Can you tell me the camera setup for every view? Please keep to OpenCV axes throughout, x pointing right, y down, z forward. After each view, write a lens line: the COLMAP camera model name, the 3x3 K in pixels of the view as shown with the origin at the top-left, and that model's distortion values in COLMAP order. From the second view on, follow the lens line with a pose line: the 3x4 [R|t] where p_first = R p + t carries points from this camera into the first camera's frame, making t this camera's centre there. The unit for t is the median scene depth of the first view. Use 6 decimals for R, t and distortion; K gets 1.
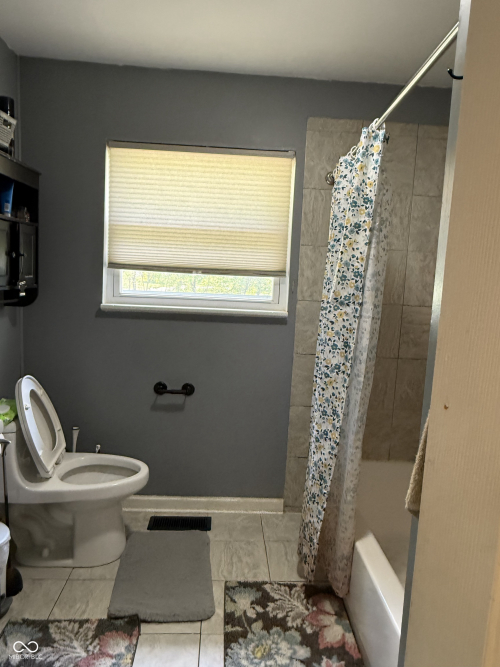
lens RADIAL K [[450.4, 0, 250.0], [0, 450.4, 333.5], [0, 0, 1]] dist [-0.002153, 0.002795]
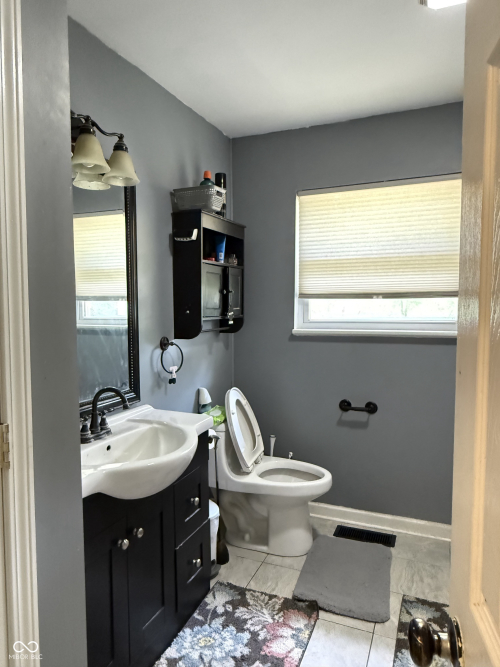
lens RADIAL K [[450.4, 0, 250.0], [0, 450.4, 333.5], [0, 0, 1]] dist [-0.002153, 0.002795]
pose [[0.896895, -0.026049, -0.441476, 0.095547], [-0.003628, 0.997797, -0.066244, 0.025988], [0.442229, 0.061016, 0.894824, -0.101514]]
